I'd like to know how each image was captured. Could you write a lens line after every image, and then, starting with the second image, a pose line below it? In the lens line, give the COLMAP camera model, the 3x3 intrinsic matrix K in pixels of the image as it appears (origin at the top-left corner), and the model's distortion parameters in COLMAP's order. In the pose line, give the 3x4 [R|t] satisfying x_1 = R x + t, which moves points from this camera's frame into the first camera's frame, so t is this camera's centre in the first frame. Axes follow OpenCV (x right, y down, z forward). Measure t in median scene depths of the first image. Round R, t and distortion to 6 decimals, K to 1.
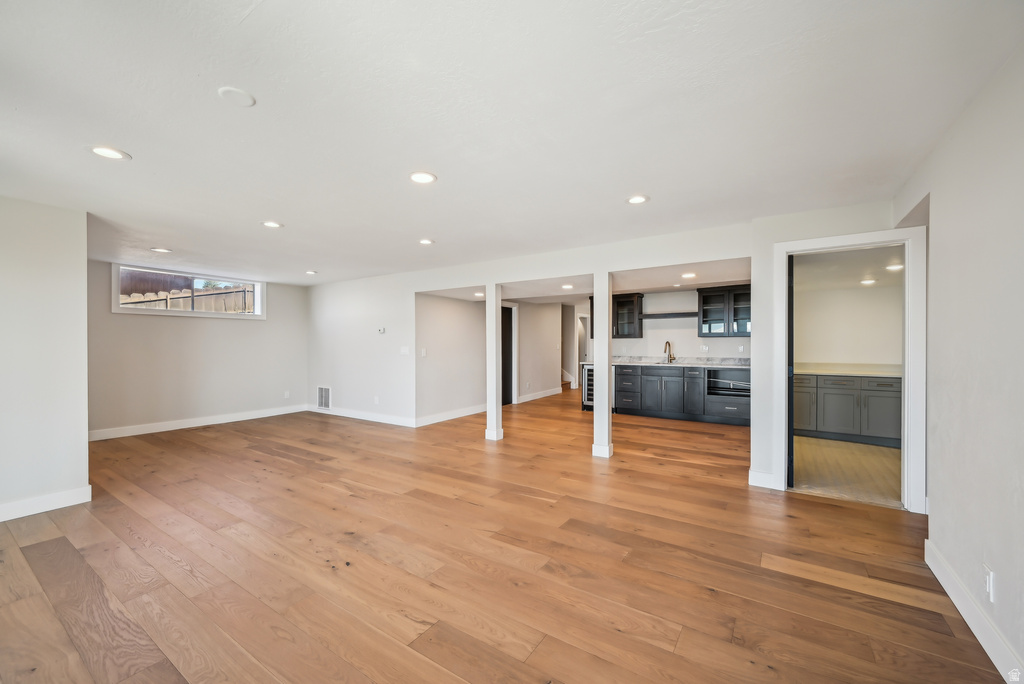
lens RADIAL K [[409.3, 0, 516.2], [0, 409.3, 346.2], [0, 0, 1]] dist [0.007549, 0.000026]
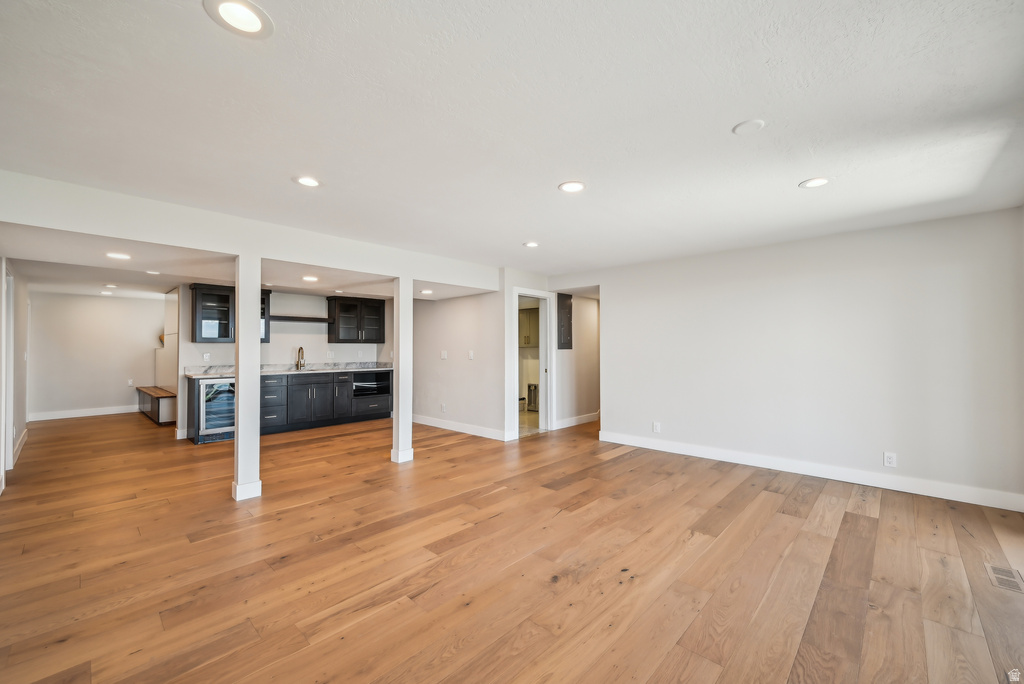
lens RADIAL K [[409.3, 0, 517.4], [0, 409.3, 341.2], [0, 0, 1]] dist [0.007549, 0.000026]
pose [[0.156998, 0.024665, 0.987291, -0.973325], [0.006295, 0.999643, -0.025975, 0.005128], [-0.987579, 0.010293, 0.156787, 0.744206]]
